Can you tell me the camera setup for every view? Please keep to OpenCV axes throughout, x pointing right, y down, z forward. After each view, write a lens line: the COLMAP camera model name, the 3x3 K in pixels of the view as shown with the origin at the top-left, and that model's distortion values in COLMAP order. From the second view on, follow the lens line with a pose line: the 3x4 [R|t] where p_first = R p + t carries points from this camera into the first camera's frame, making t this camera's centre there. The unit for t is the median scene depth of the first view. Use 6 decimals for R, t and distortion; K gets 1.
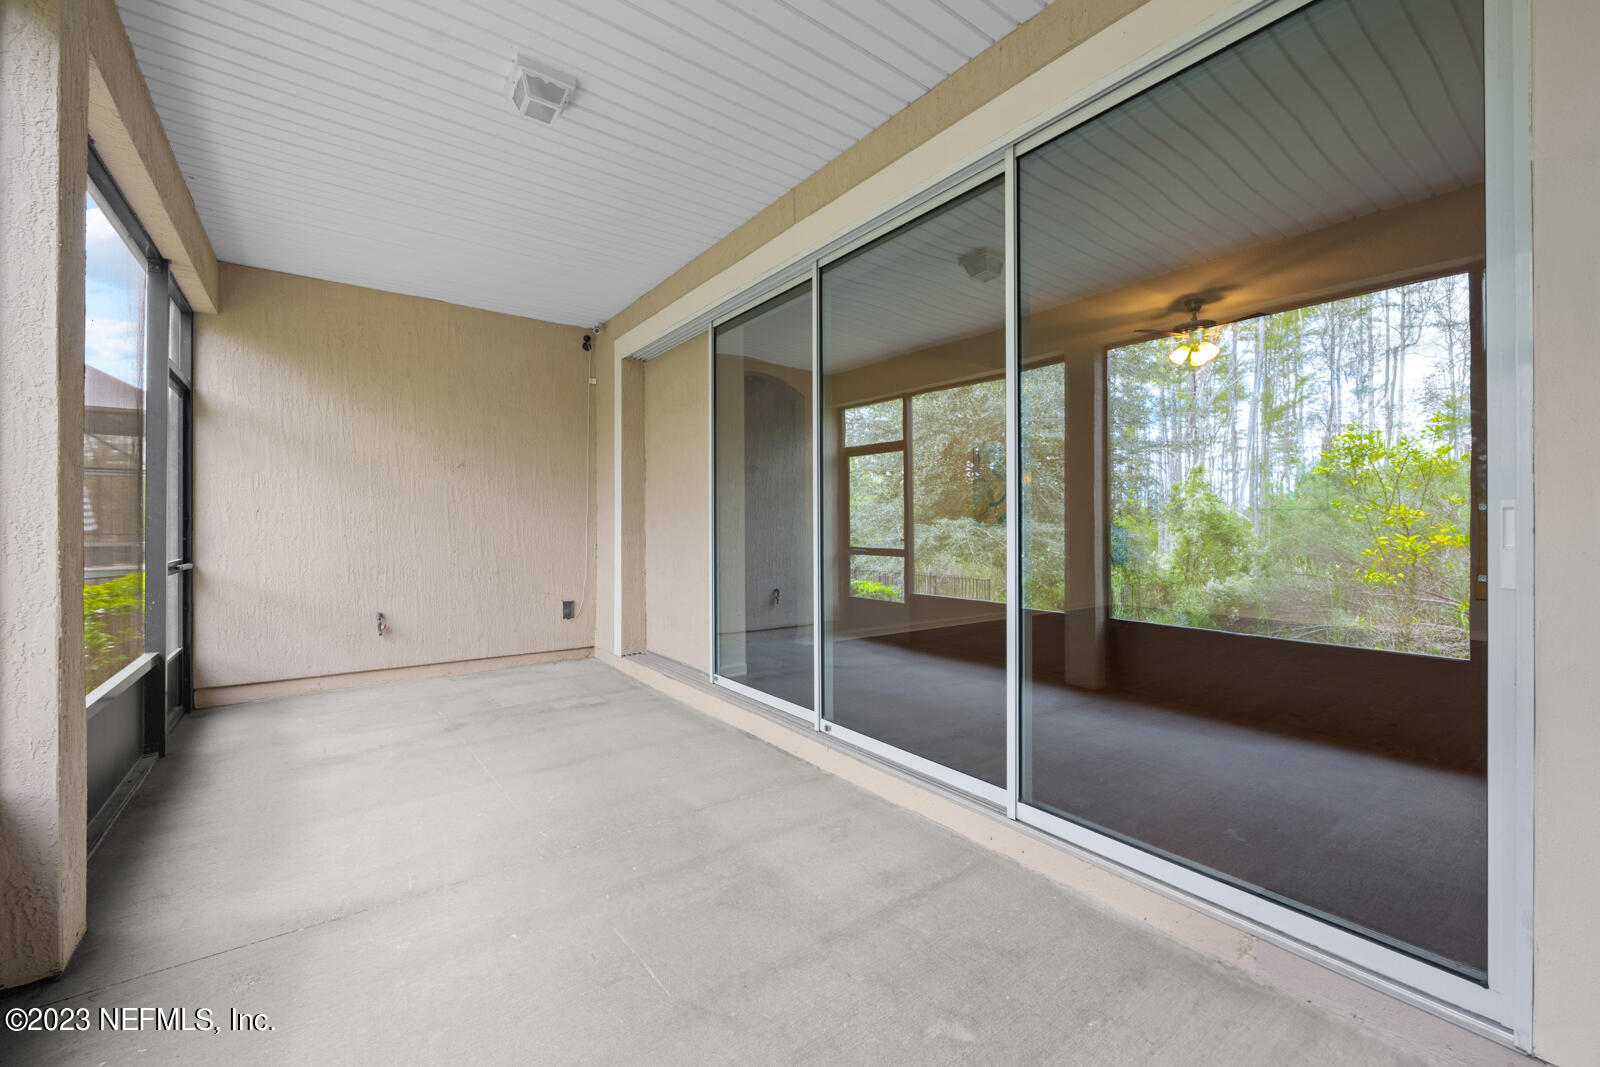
lens RADIAL K [[646.7, 0, 807.6], [0, 646.7, 523.9], [0, 0, 1]] dist [-0.005496, 0.000541]
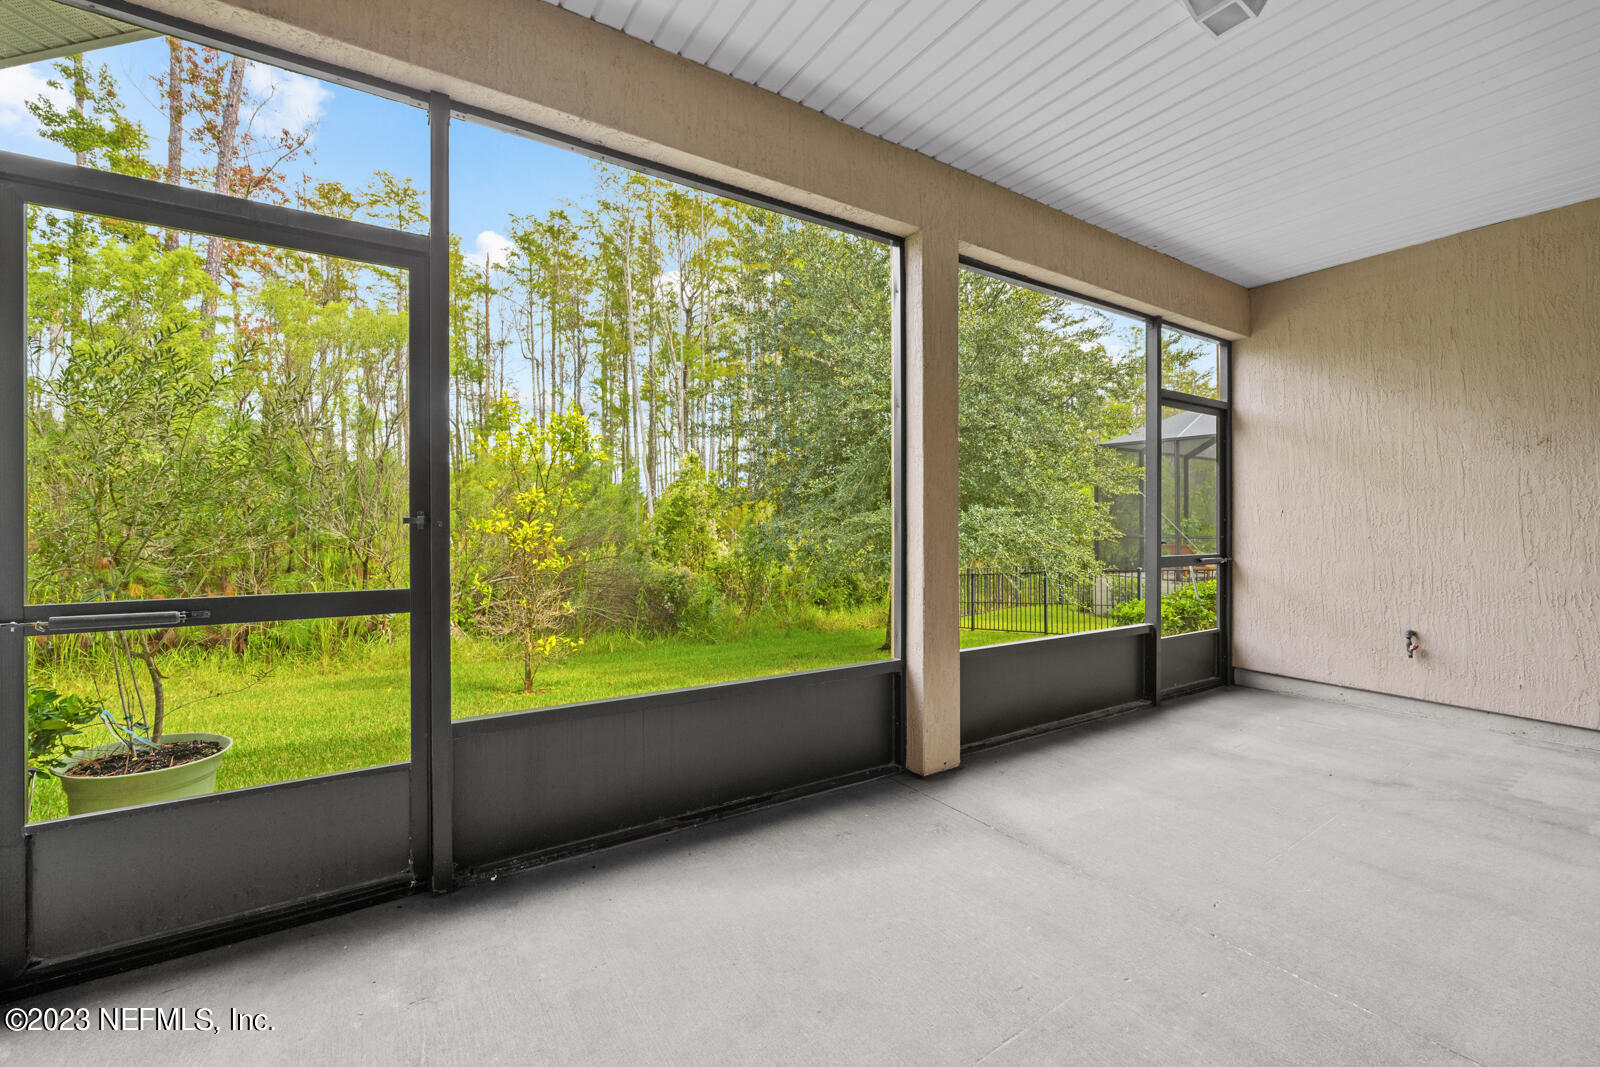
lens RADIAL K [[646.7, 0, 804.9], [0, 646.7, 527.8], [0, 0, 1]] dist [-0.005496, 0.000541]
pose [[-0.057999, 0.008583, -0.998280, 0.236848], [-0.001240, 0.999962, 0.008670, -0.002617], [0.998316, 0.001741, -0.057986, 0.283161]]
